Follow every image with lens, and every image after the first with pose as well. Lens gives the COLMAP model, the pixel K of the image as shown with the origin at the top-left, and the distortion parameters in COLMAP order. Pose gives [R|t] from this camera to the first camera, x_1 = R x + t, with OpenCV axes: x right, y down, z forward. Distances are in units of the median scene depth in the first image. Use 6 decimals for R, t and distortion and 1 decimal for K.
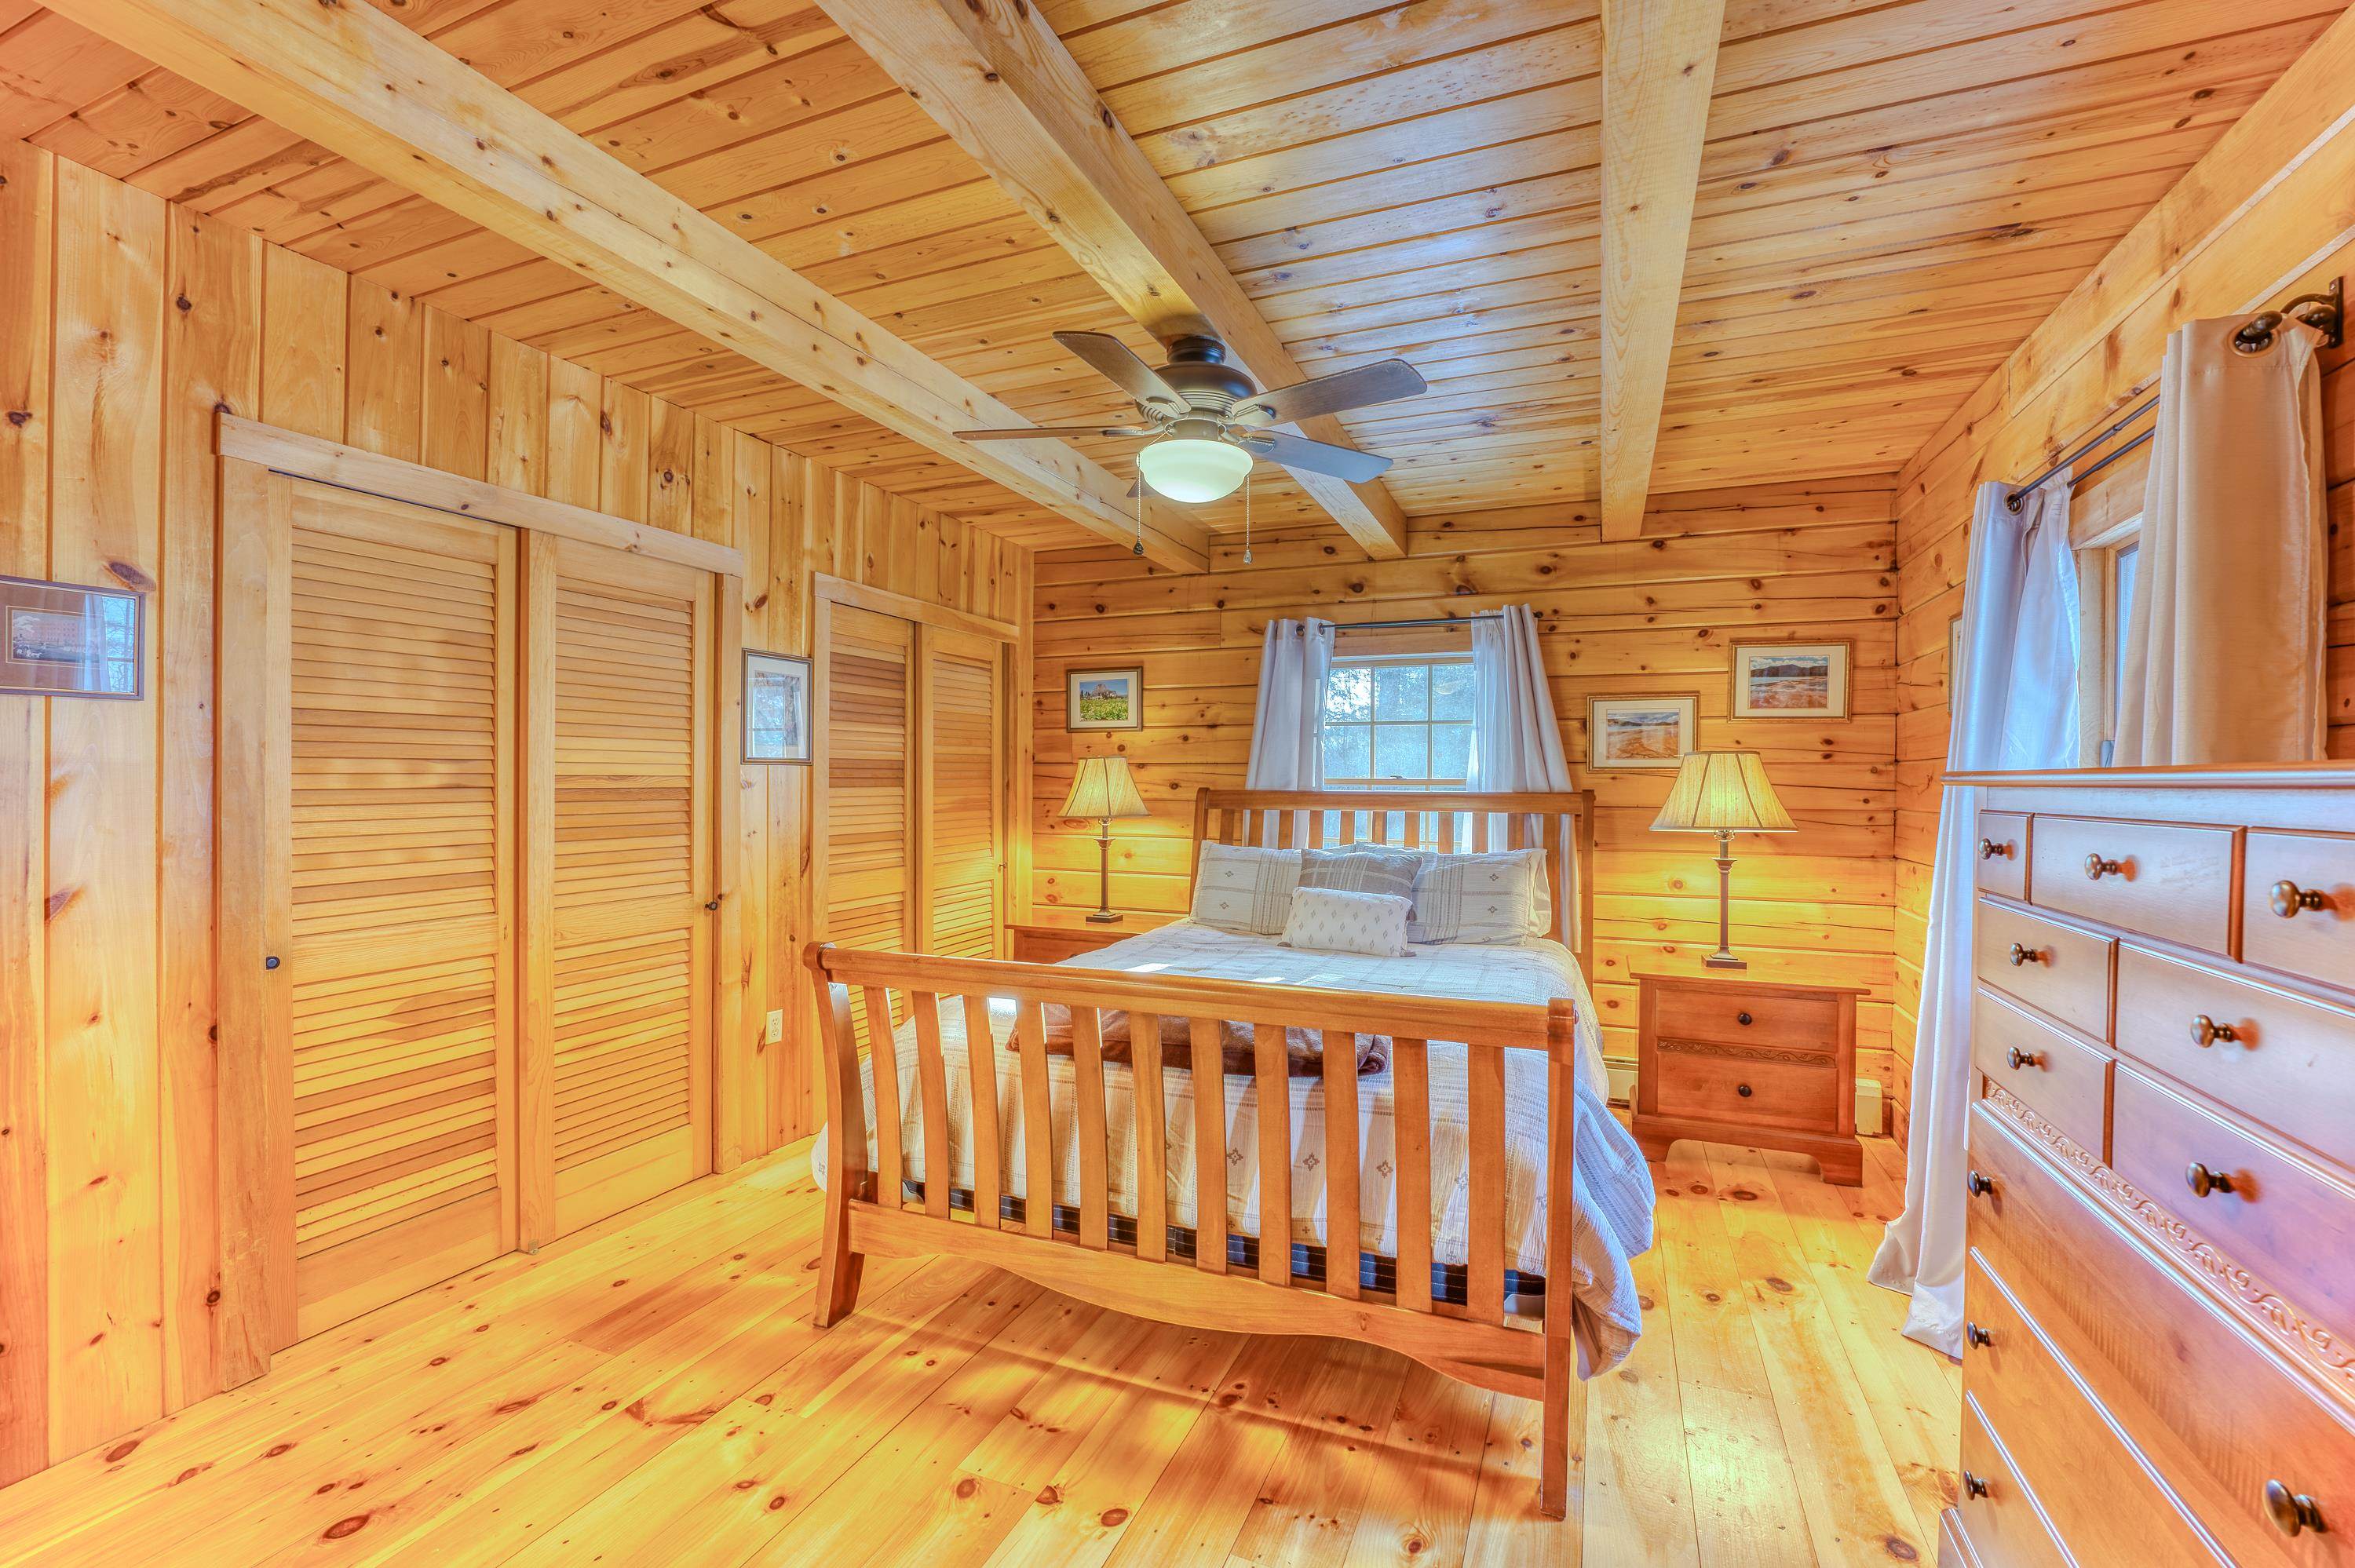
lens RADIAL K [[938.2, 0, 1191.4], [0, 938.2, 783.1], [0, 0, 1]] dist [-0.018109, 0.001050]
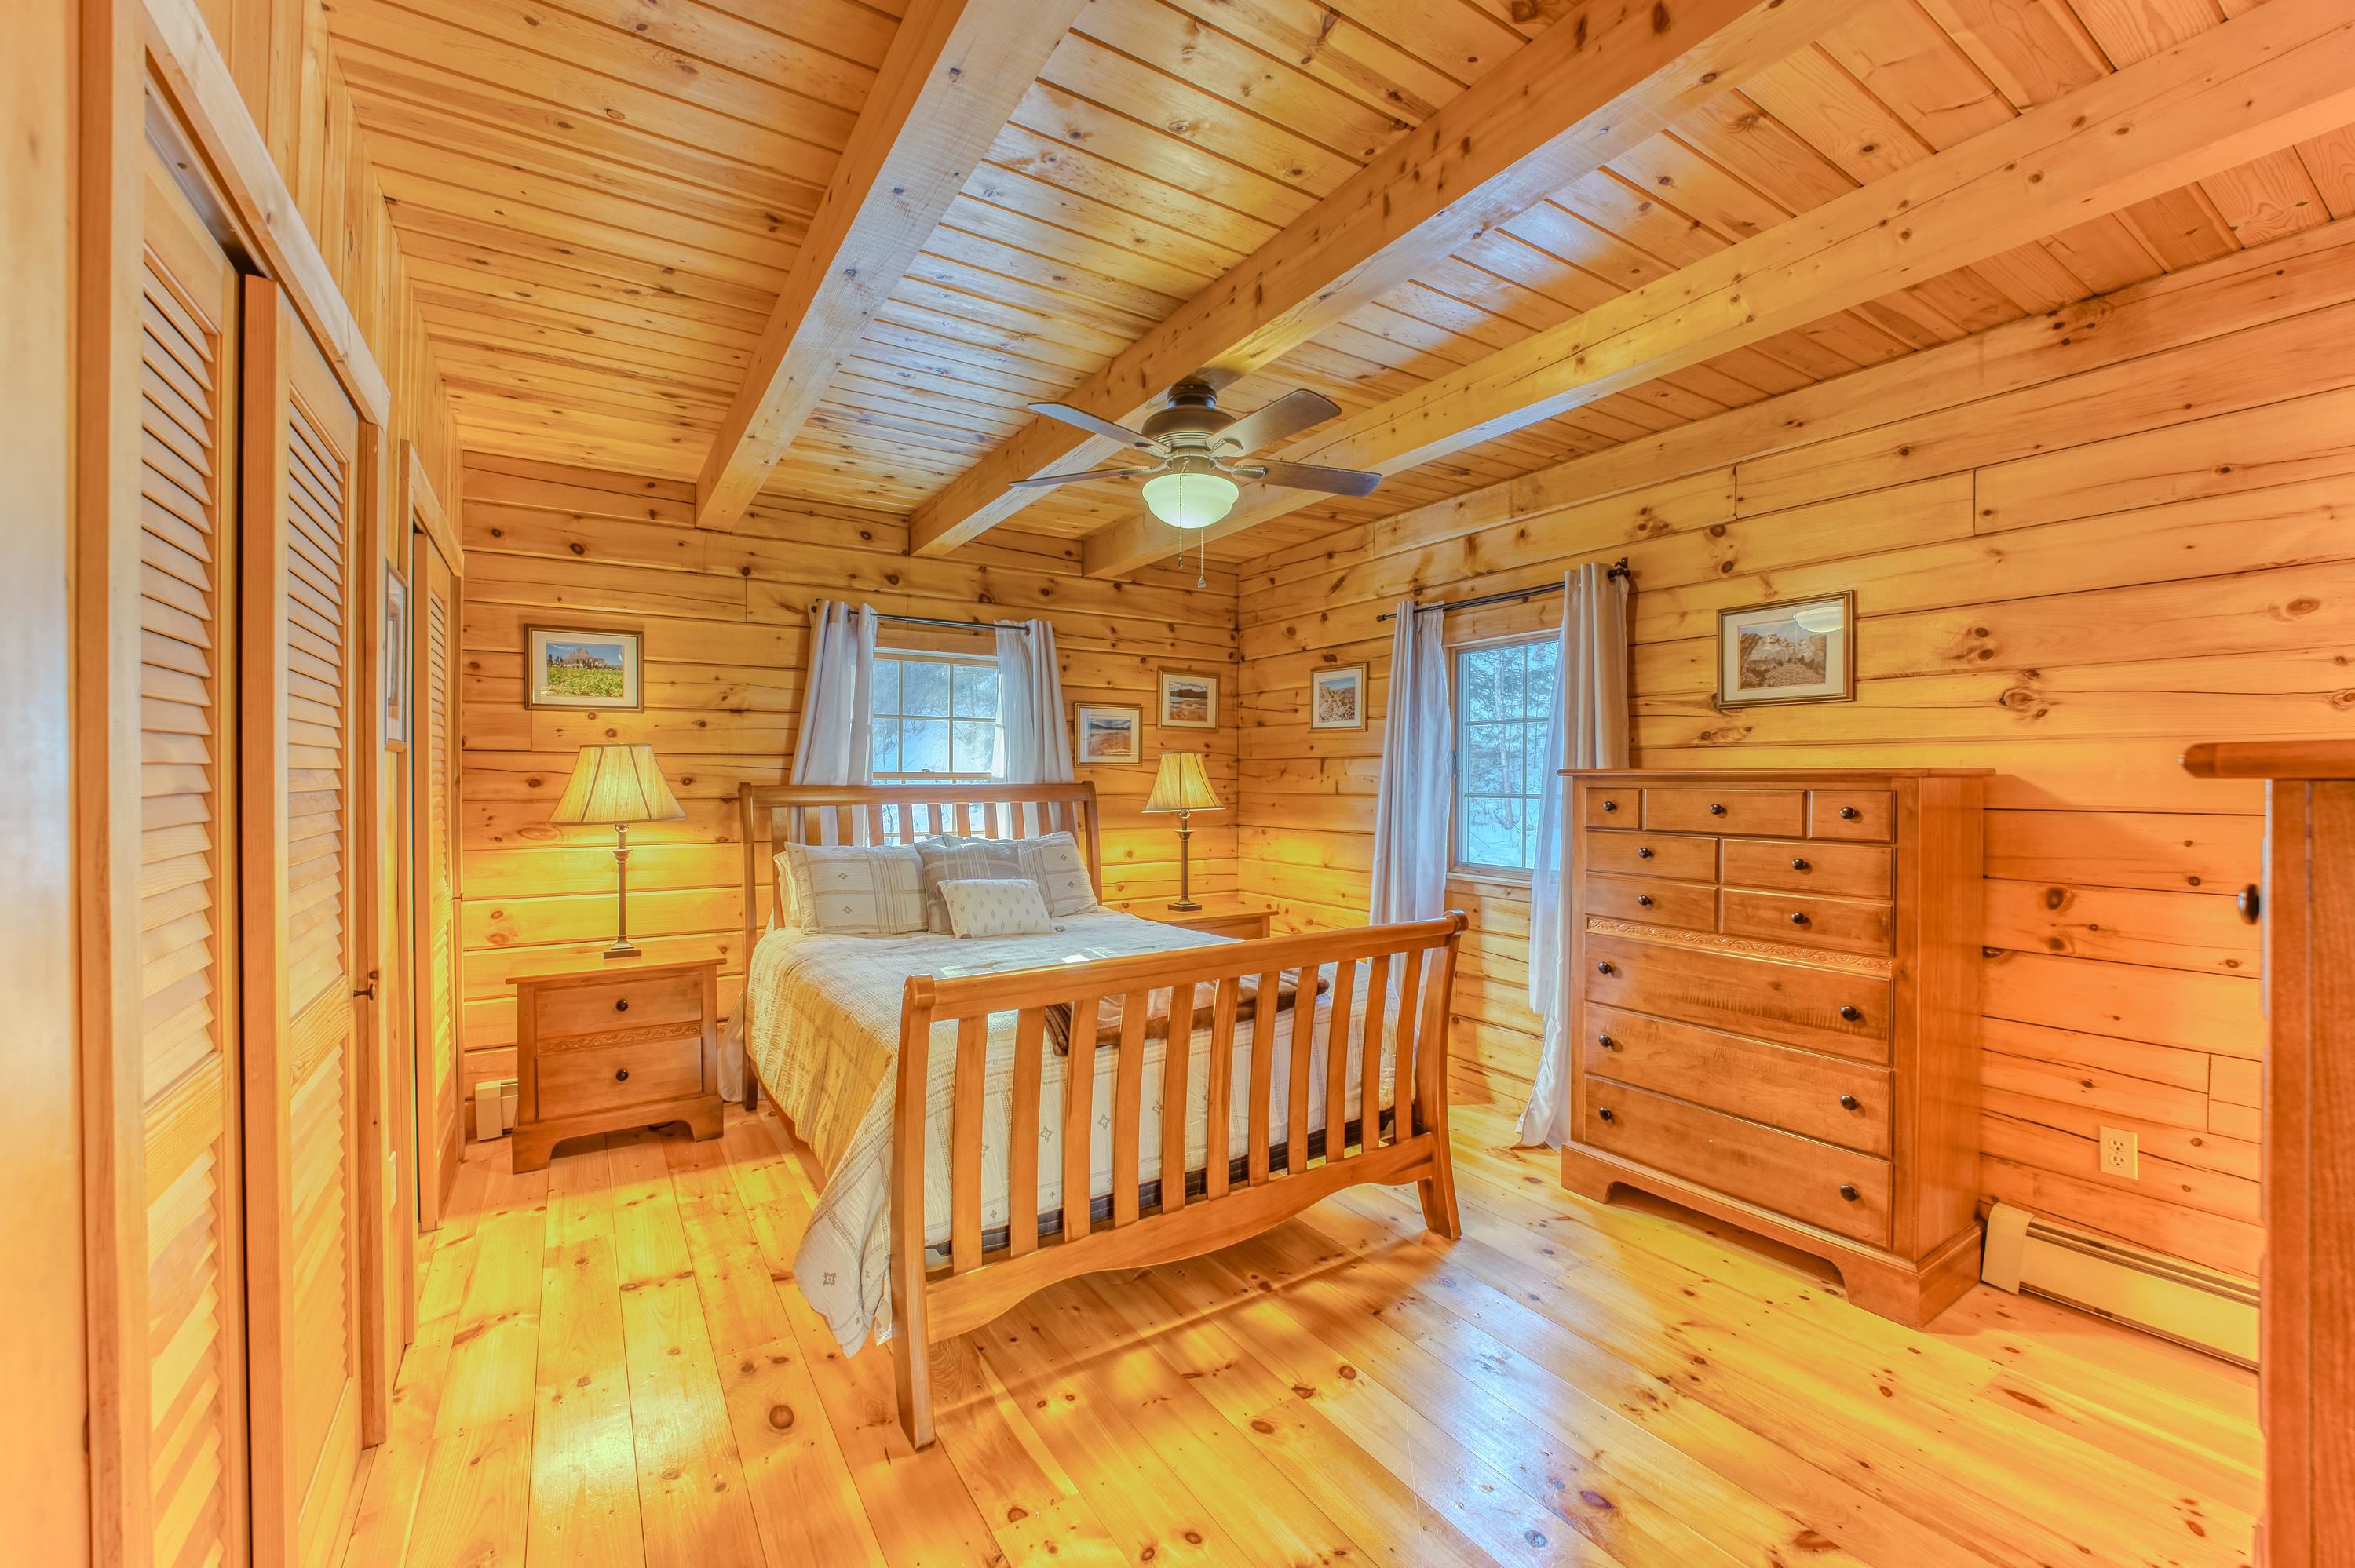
lens RADIAL K [[938.2, 0, 1191.8], [0, 938.2, 779.7], [0, 0, 1]] dist [-0.018109, 0.001050]
pose [[0.591968, -0.007588, 0.805926, -0.474971], [0.003934, 0.999971, 0.006526, -0.001946], [-0.805952, -0.000692, 0.591981, 0.172637]]
